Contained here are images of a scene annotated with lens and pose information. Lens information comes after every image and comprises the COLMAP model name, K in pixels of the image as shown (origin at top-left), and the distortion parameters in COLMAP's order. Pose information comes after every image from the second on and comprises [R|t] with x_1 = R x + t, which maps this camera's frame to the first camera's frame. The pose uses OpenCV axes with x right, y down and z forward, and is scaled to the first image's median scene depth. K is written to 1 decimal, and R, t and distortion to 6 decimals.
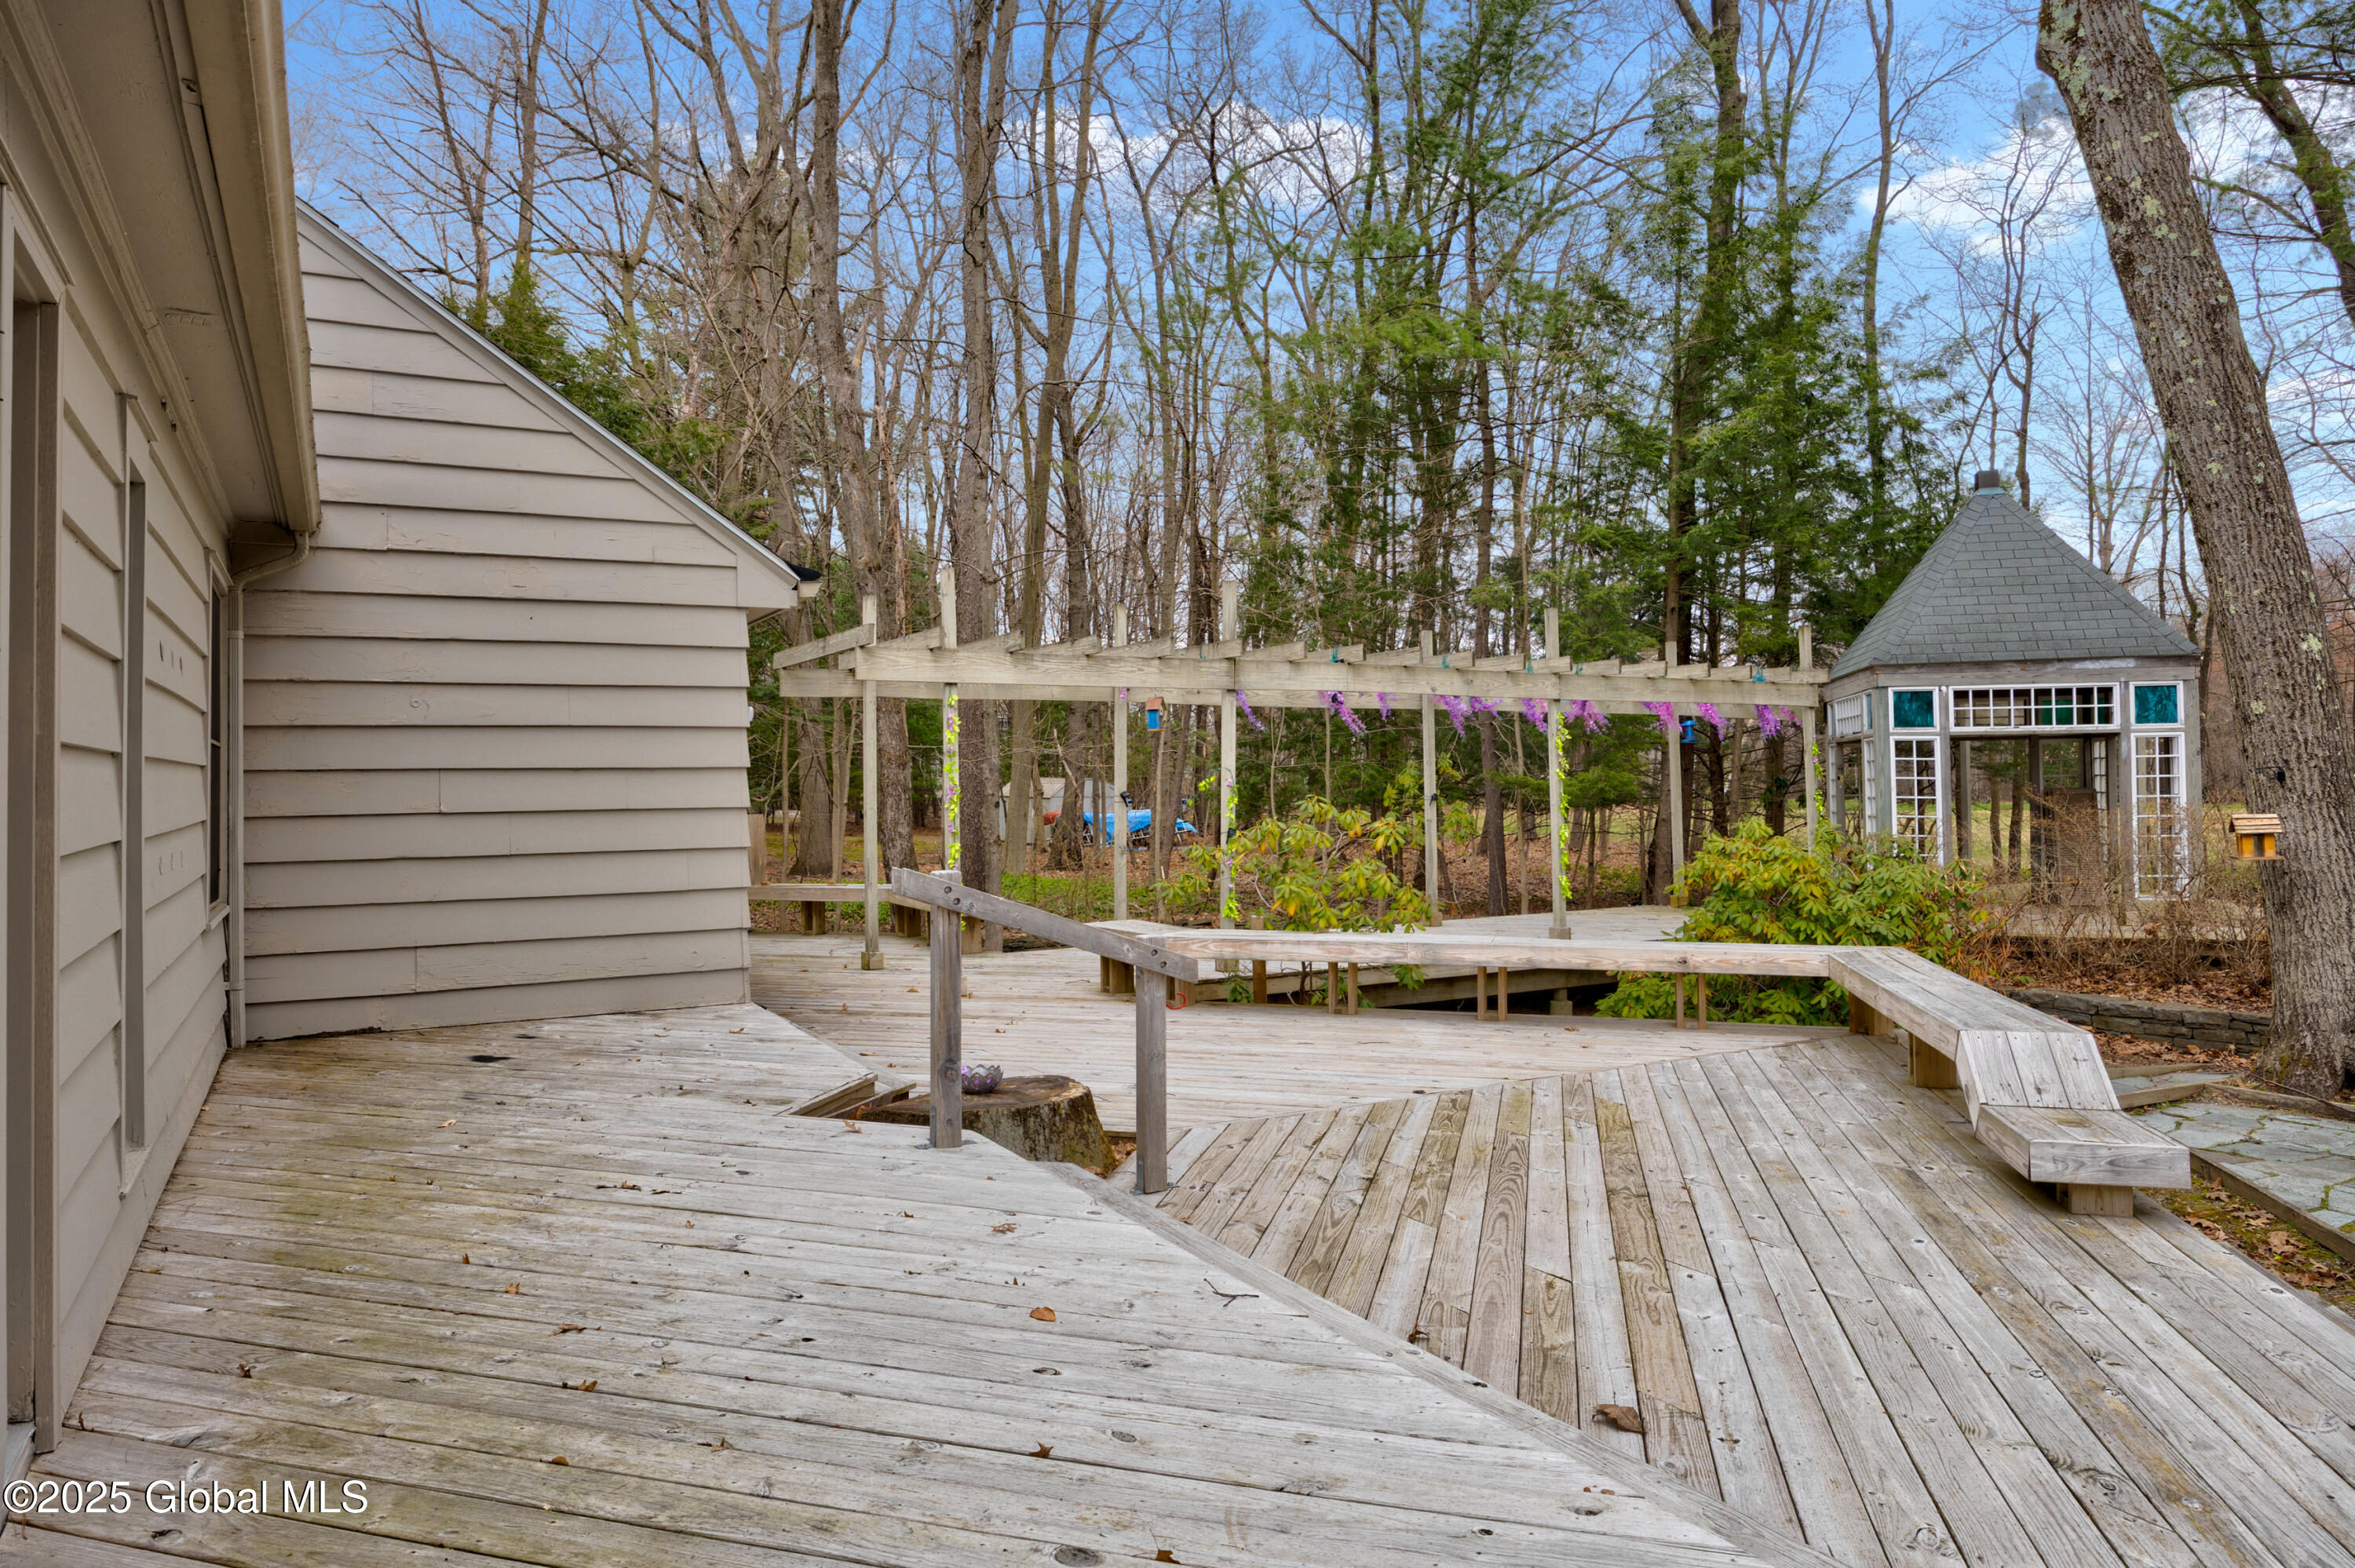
lens RADIAL K [[1472.0, 0, 1180.6], [0, 1472.0, 795.5], [0, 0, 1]] dist [-0.004069, 0.002836]
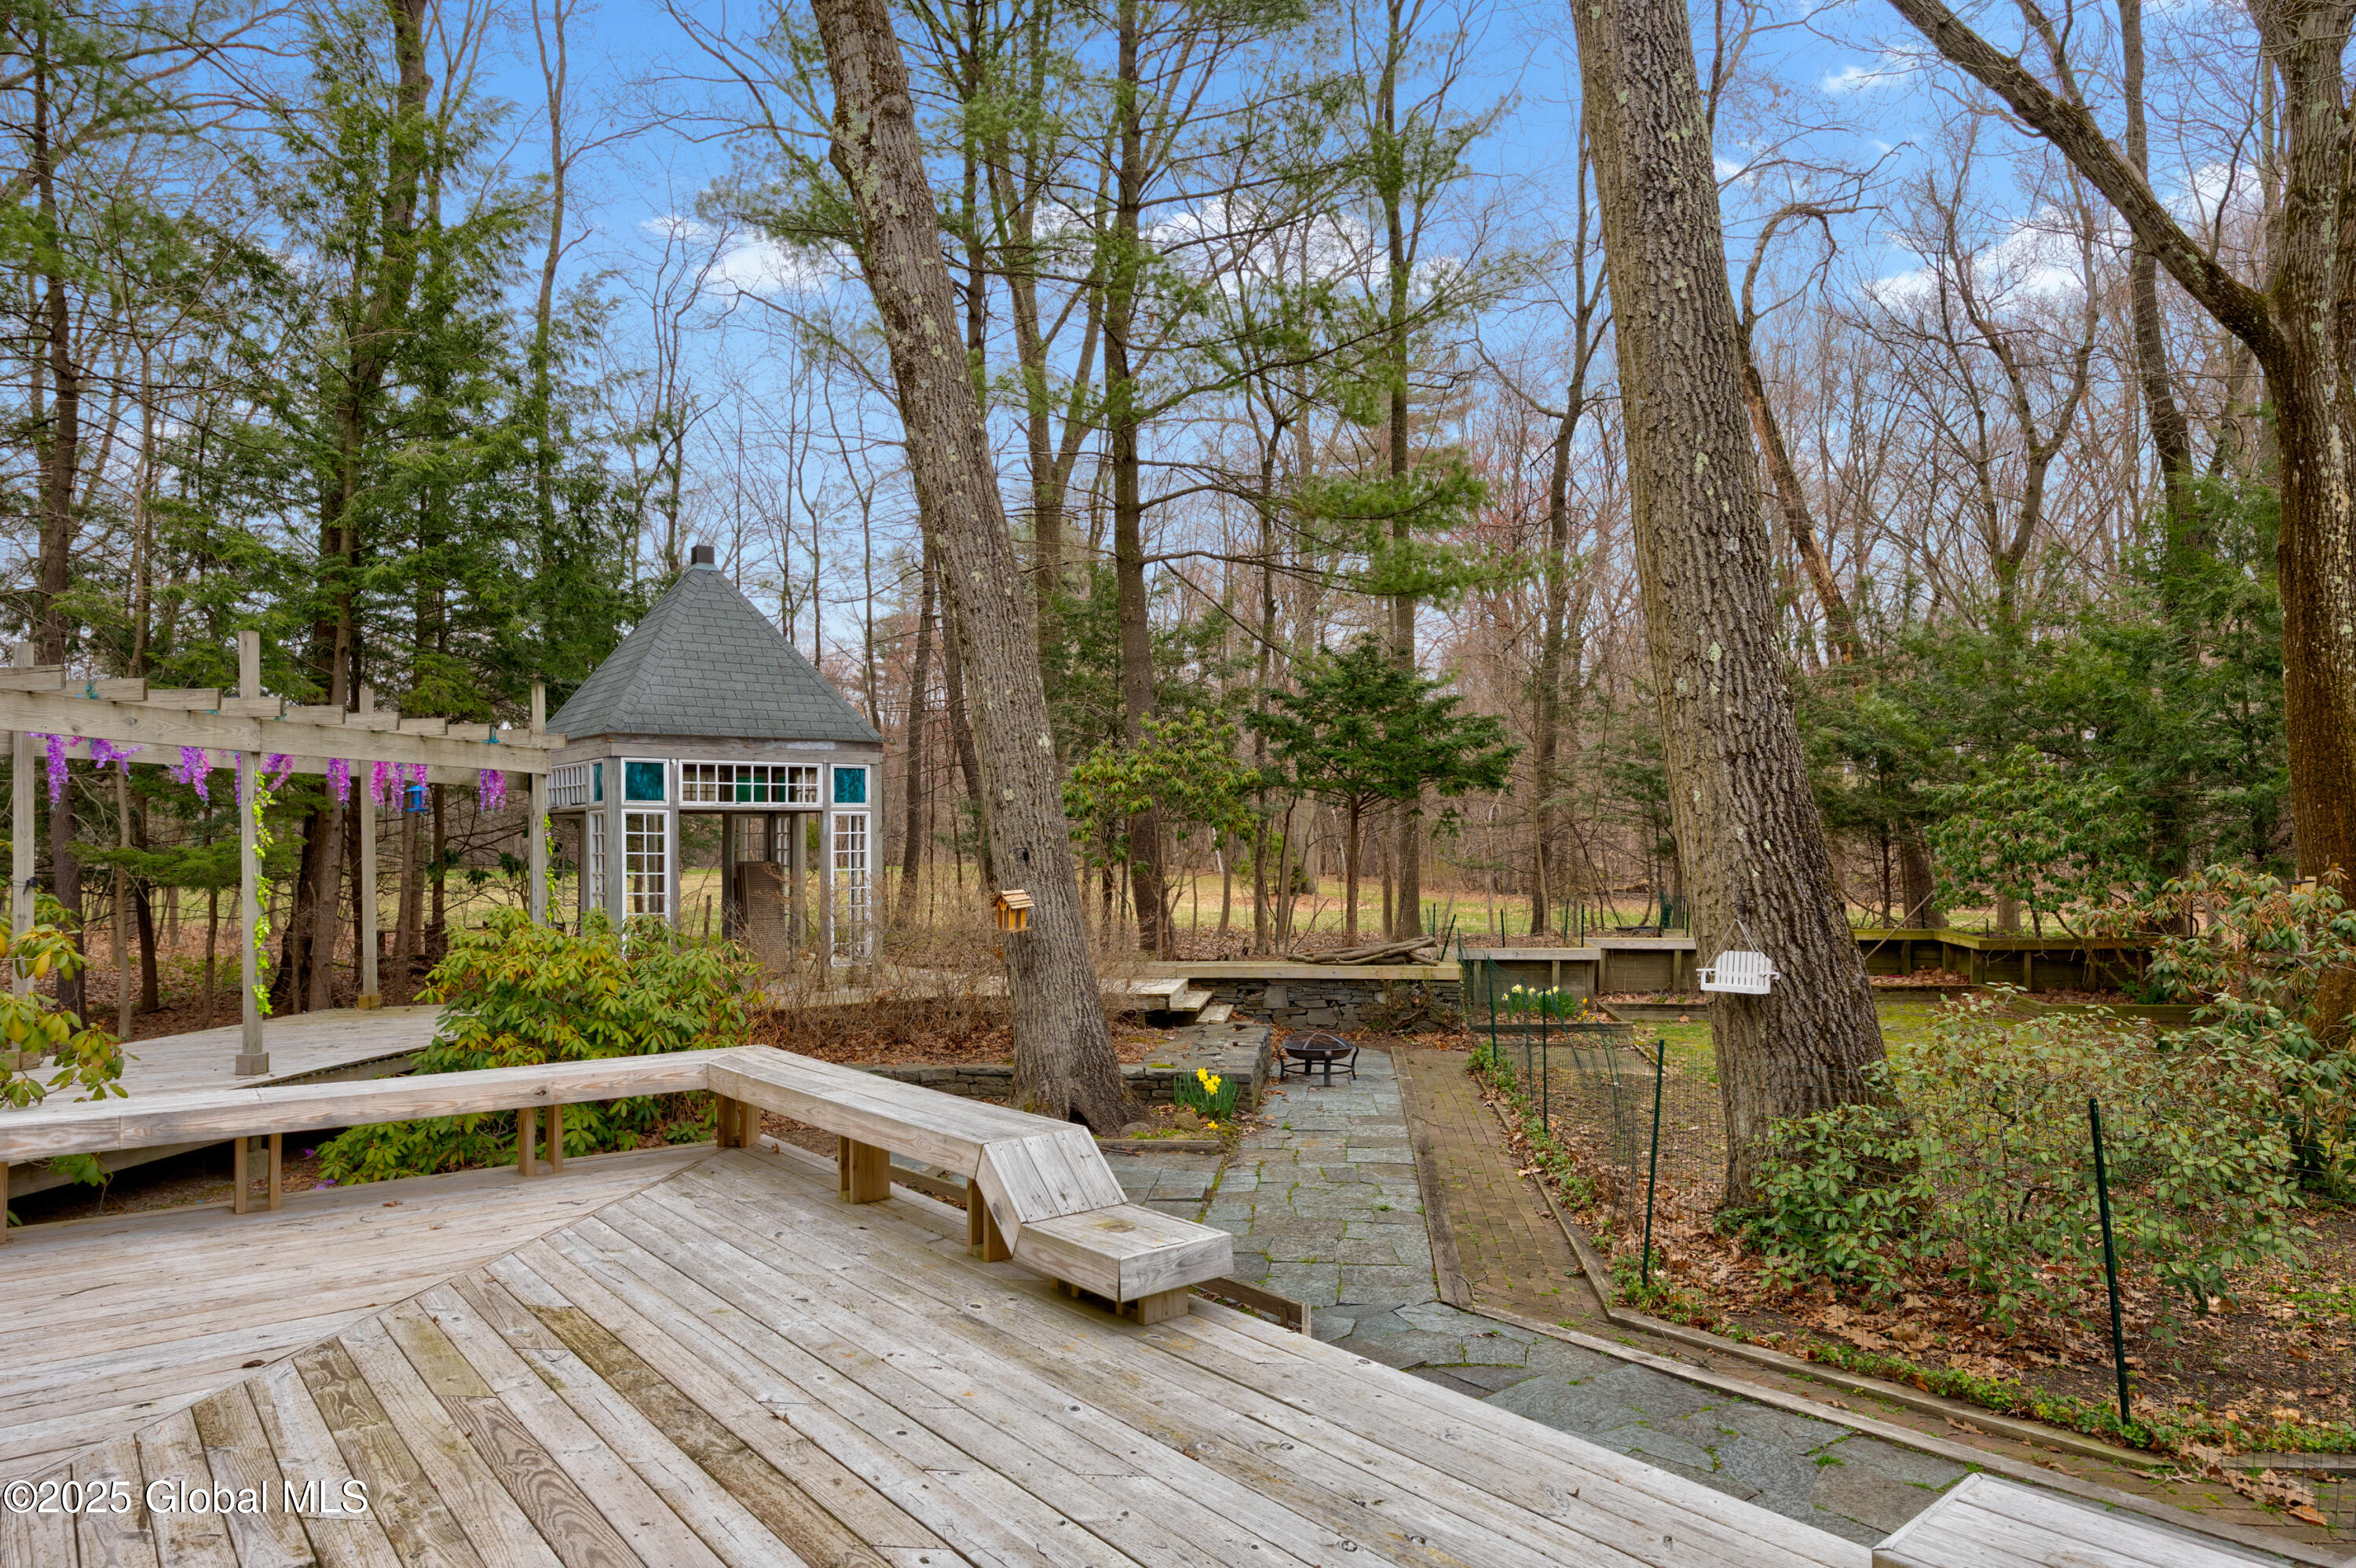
lens RADIAL K [[1472.7, 0, 1216.5], [0, 1472.7, 815.6], [0, 0, 1]] dist [-0.004069, 0.002836]
pose [[0.590317, 0.019211, 0.806943, -0.068443], [0.005866, 0.999588, -0.028088, -0.009800], [-0.807150, 0.021314, 0.589961, 0.178618]]
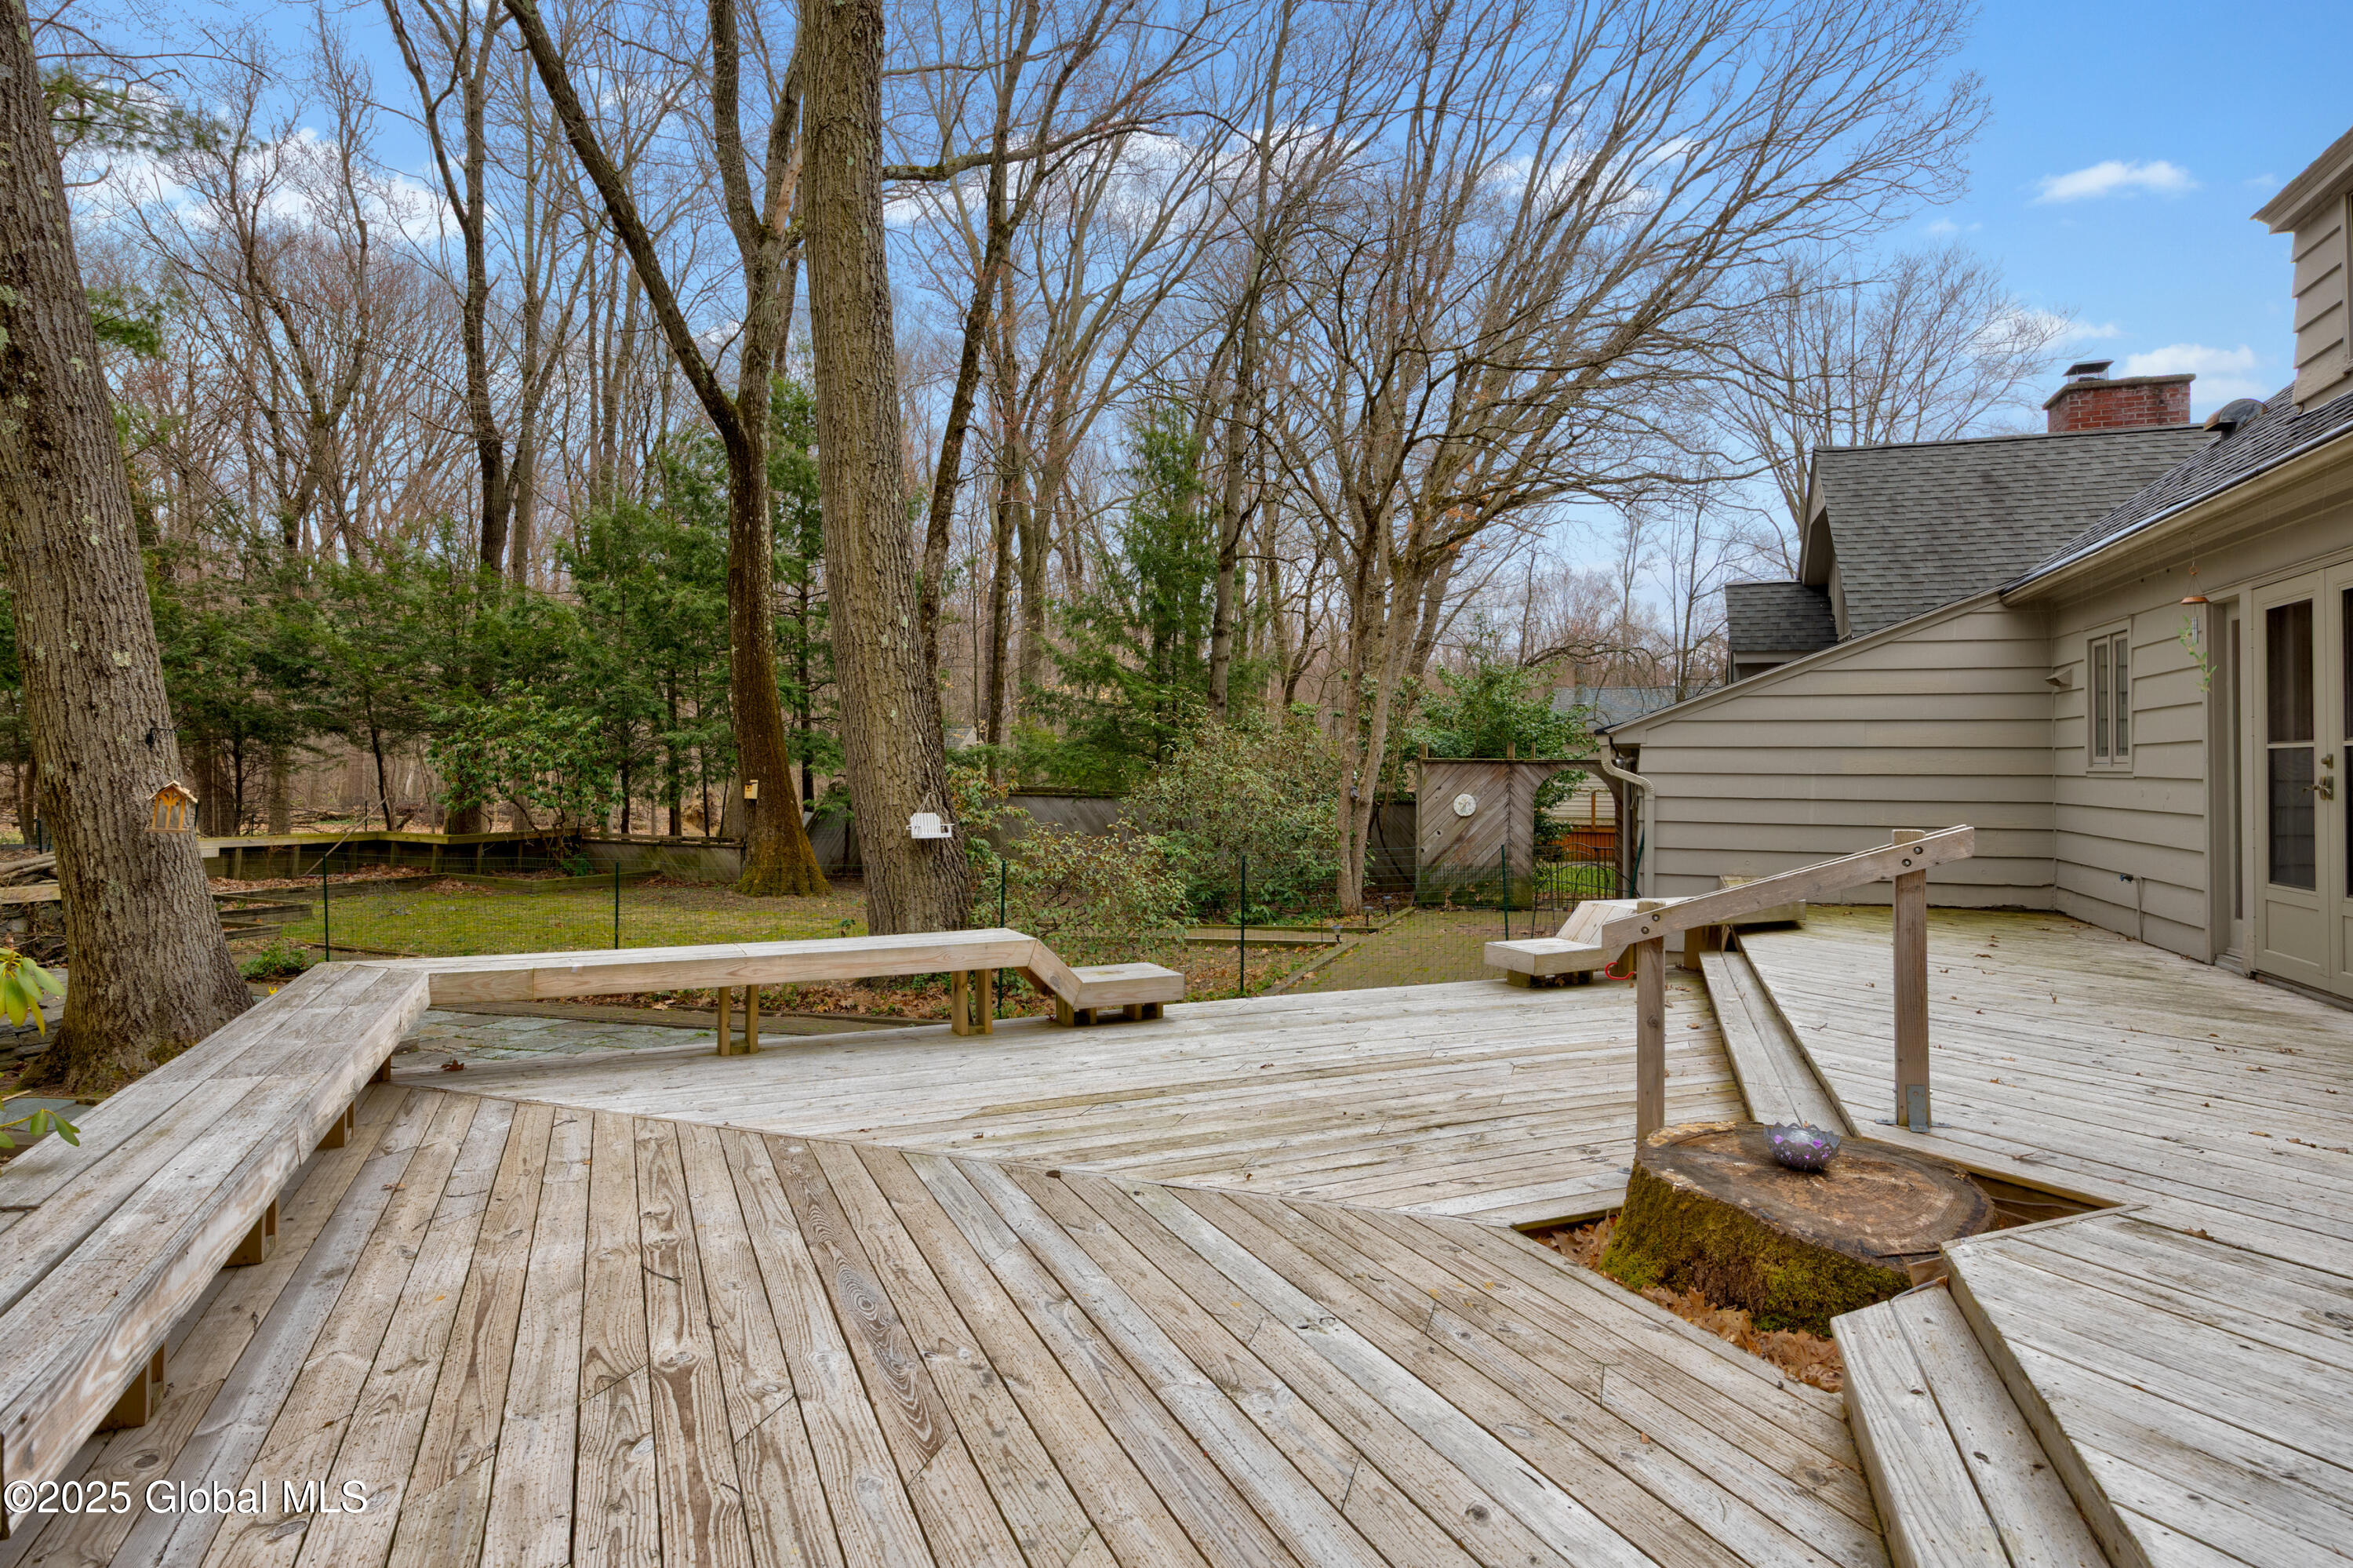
lens RADIAL K [[1298.5, 0, 1187.6], [0, 1298.5, 779.0], [0, 0, 1]] dist [-0.013457, -0.000117]
pose [[-0.661859, -0.000357, 0.749628, -0.218532], [0.001141, 0.999998, 0.001484, 0.009056], [-0.749628, 0.001837, -0.661857, 0.880422]]
